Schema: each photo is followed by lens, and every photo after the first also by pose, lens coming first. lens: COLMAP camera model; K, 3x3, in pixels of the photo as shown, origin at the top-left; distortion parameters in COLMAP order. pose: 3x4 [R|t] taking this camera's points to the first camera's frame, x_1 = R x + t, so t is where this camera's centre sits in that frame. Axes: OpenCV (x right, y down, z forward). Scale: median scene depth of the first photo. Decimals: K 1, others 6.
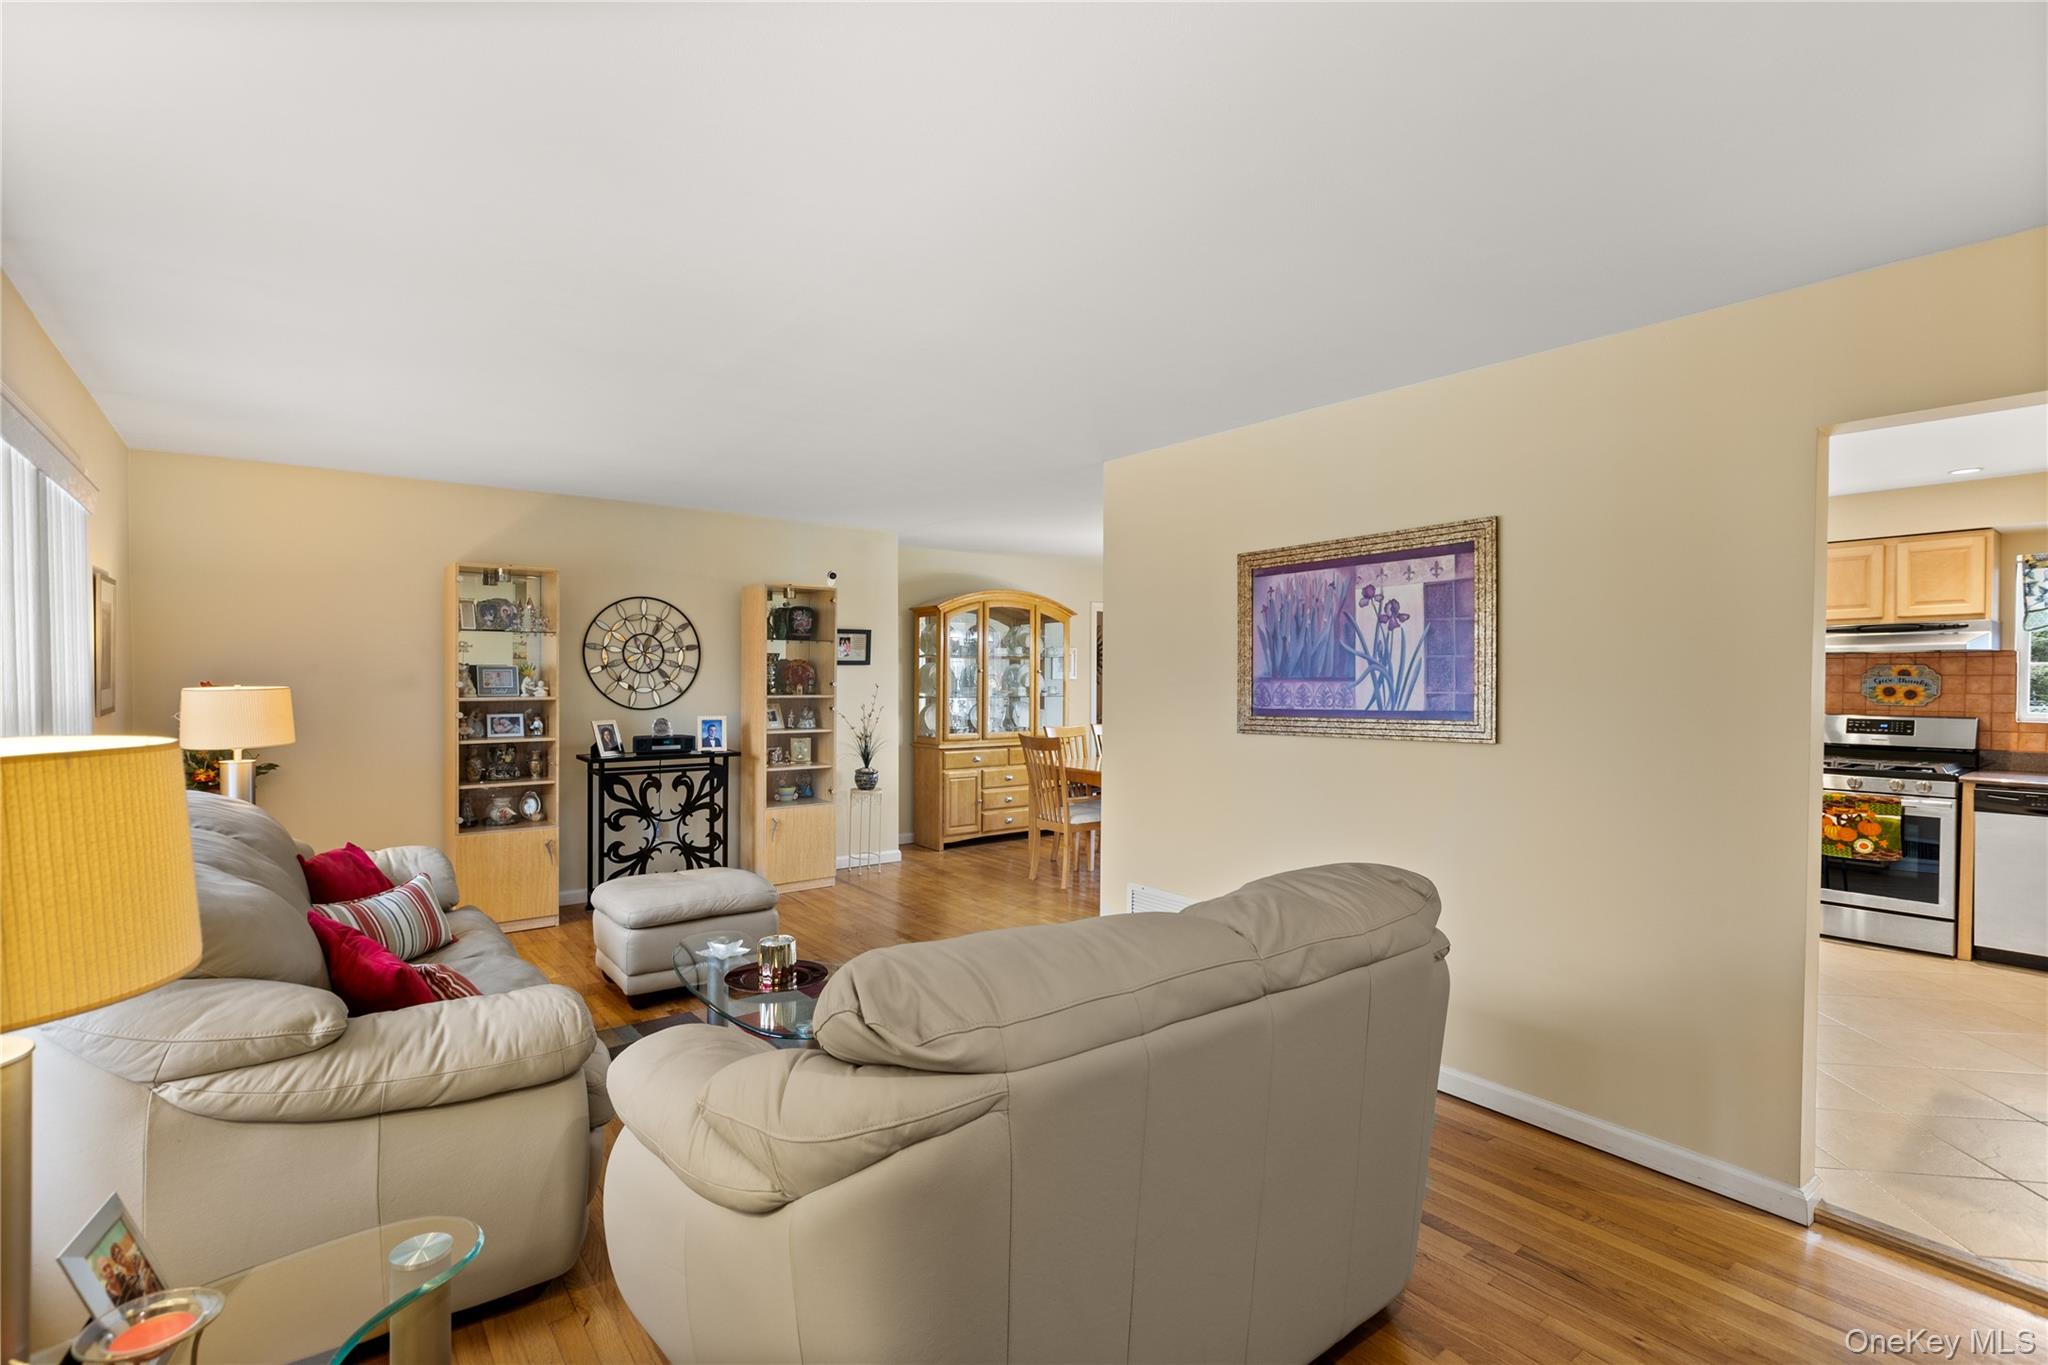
lens RADIAL K [[947.7, 0, 1027.2], [0, 947.7, 693.5], [0, 0, 1]] dist [0.004705, 0.000824]
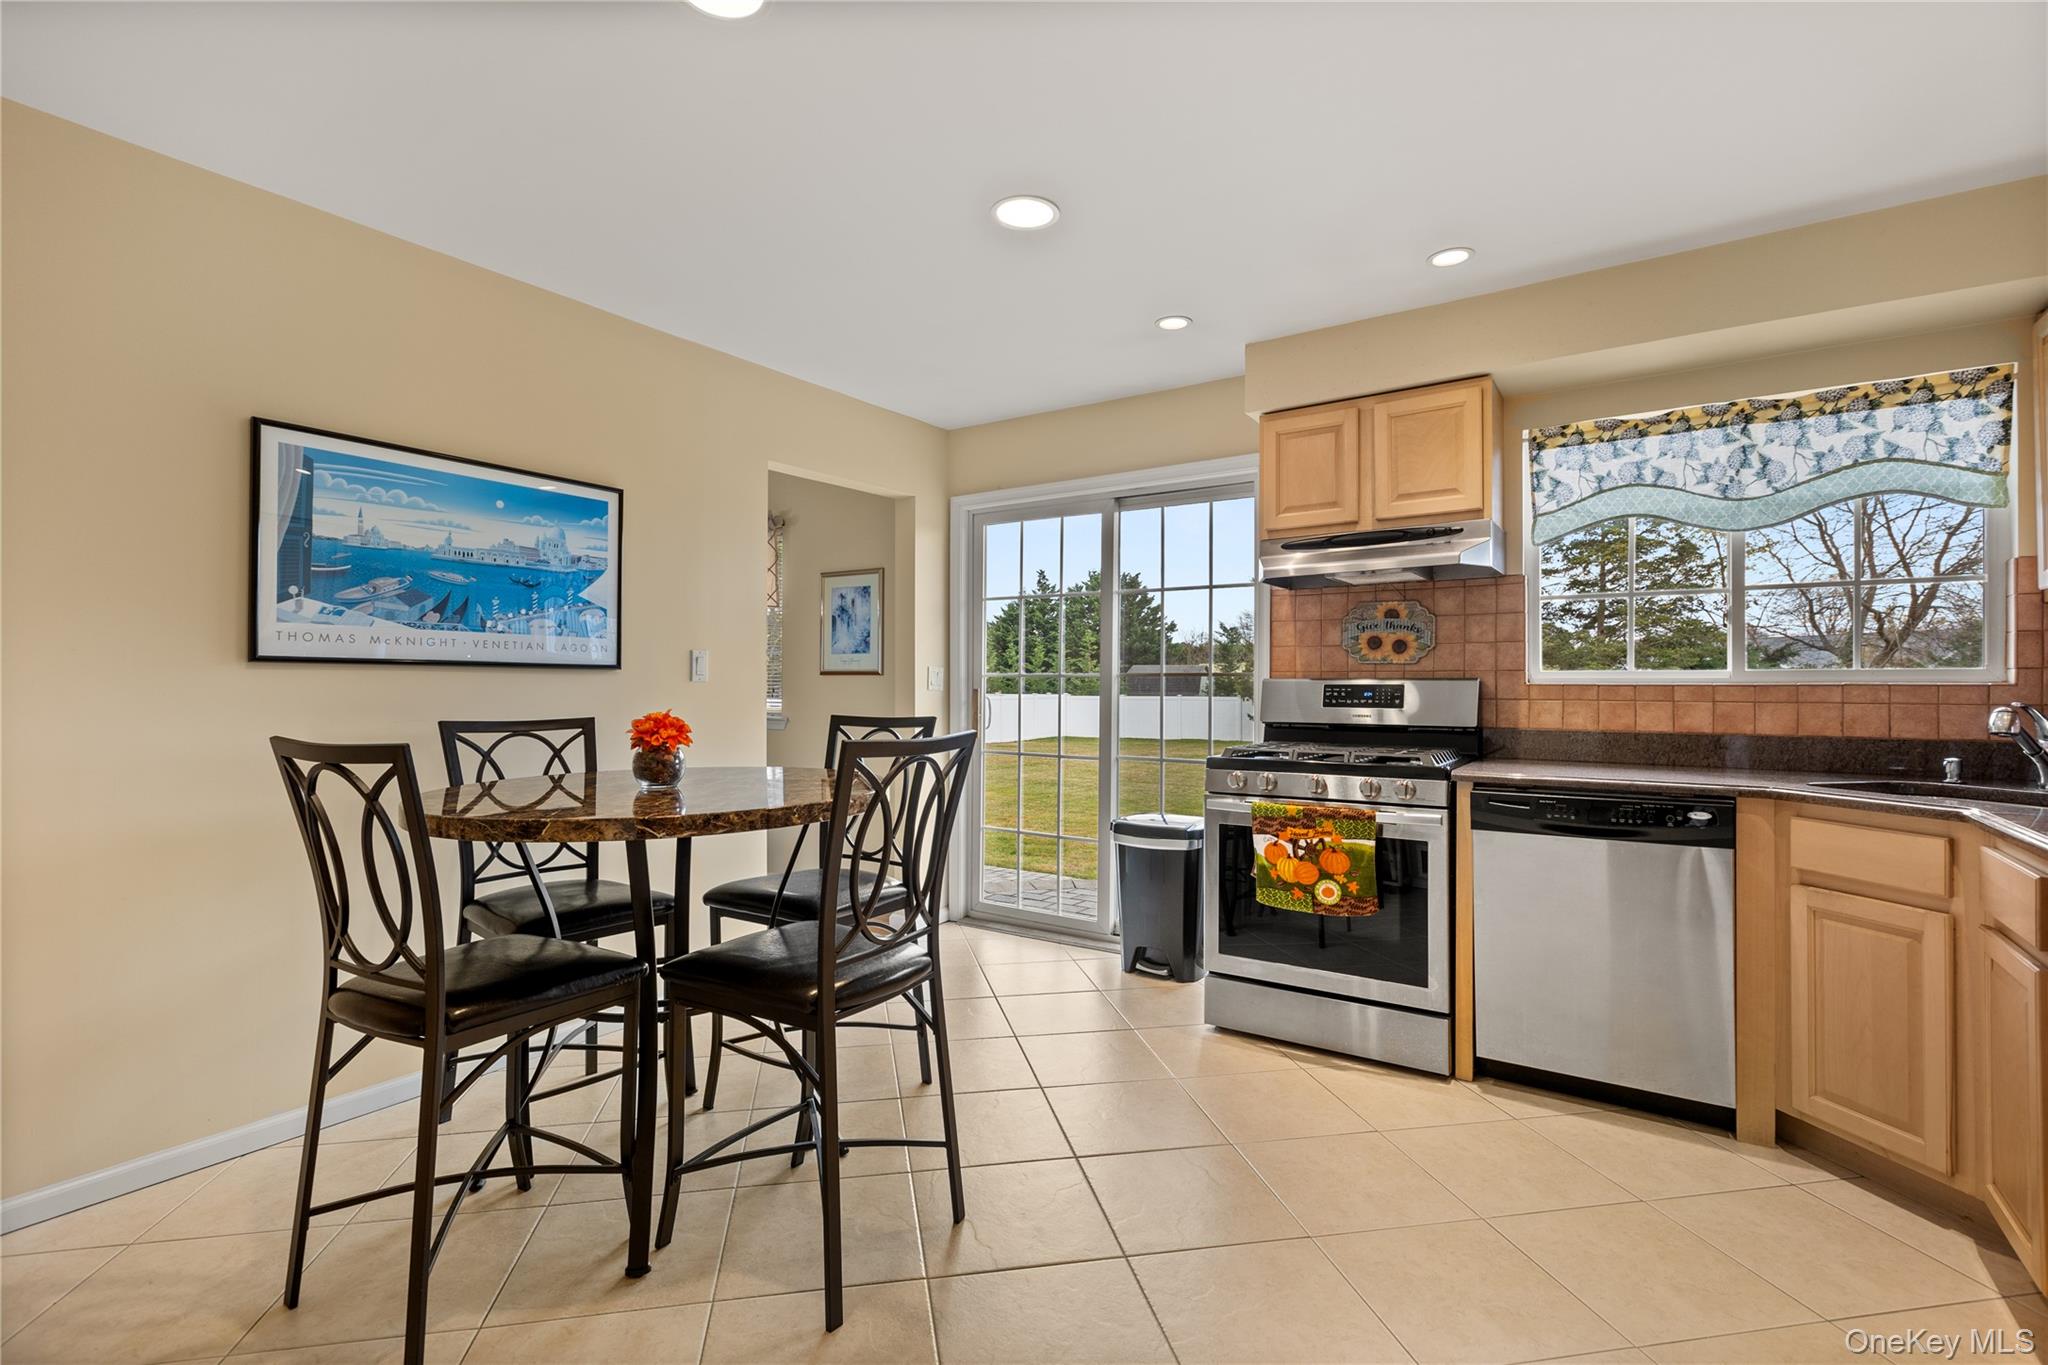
lens RADIAL K [[947.7, 0, 1011.6], [0, 947.7, 679.3], [0, 0, 1]] dist [0.004705, 0.000824]
pose [[0.955090, -0.000292, 0.296315, 0.478487], [0.007189, 0.999728, -0.022187, 0.036469], [-0.296228, 0.023320, 0.954833, 0.455446]]
